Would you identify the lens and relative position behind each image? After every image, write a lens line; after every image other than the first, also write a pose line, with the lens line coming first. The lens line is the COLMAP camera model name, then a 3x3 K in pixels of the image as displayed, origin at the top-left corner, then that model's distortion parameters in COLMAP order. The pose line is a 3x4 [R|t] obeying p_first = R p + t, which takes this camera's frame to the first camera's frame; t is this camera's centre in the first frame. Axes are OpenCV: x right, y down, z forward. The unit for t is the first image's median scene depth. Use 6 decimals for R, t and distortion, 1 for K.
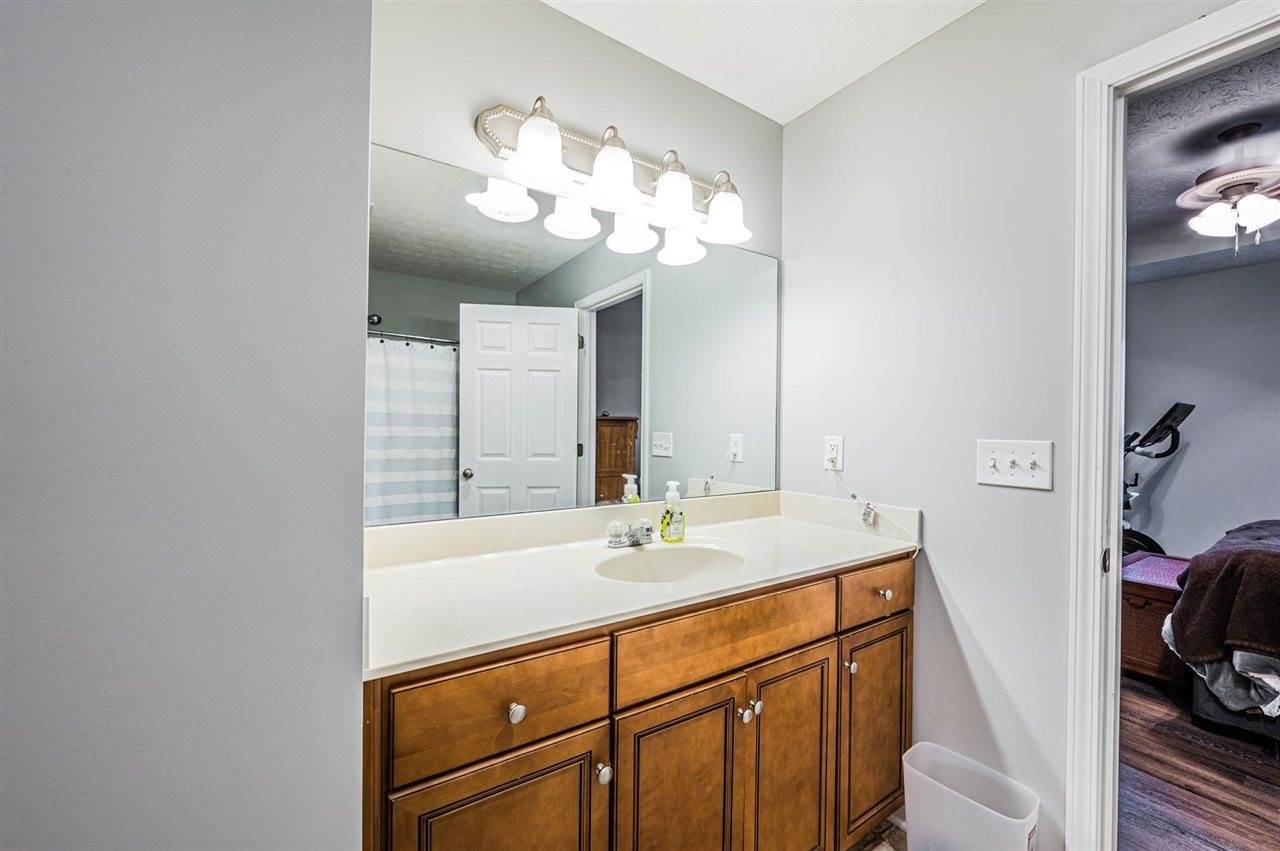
lens RADIAL K [[507.6, 0, 641.6], [0, 507.6, 428.4], [0, 0, 1]] dist [-0.003579, -0.000158]
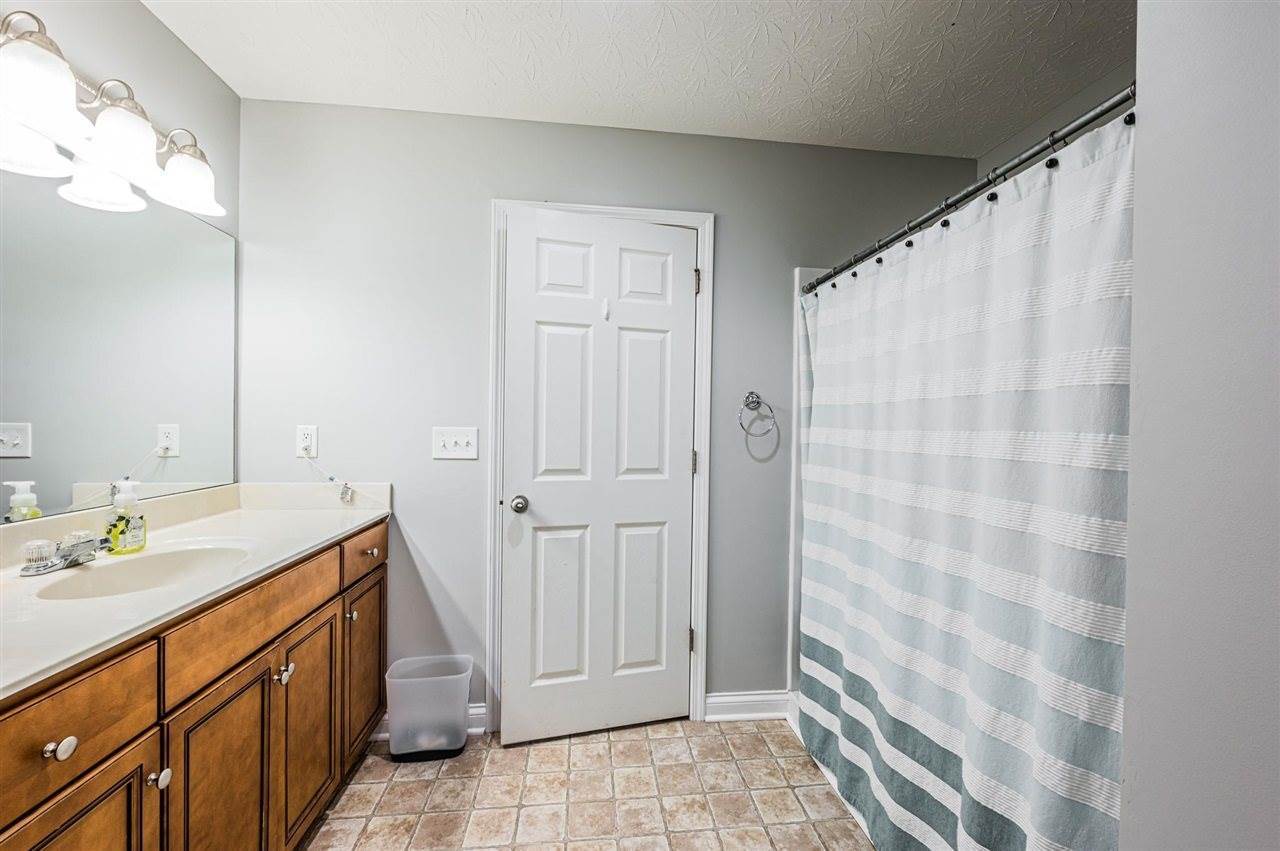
lens RADIAL K [[507.6, 0, 641.6], [0, 507.6, 428.4], [0, 0, 1]] dist [-0.003579, -0.000158]
pose [[0.459512, -0.013280, 0.888072, -0.339948], [-0.006361, 0.999813, 0.018242, -0.004235], [-0.888149, -0.014031, 0.459342, -0.163948]]
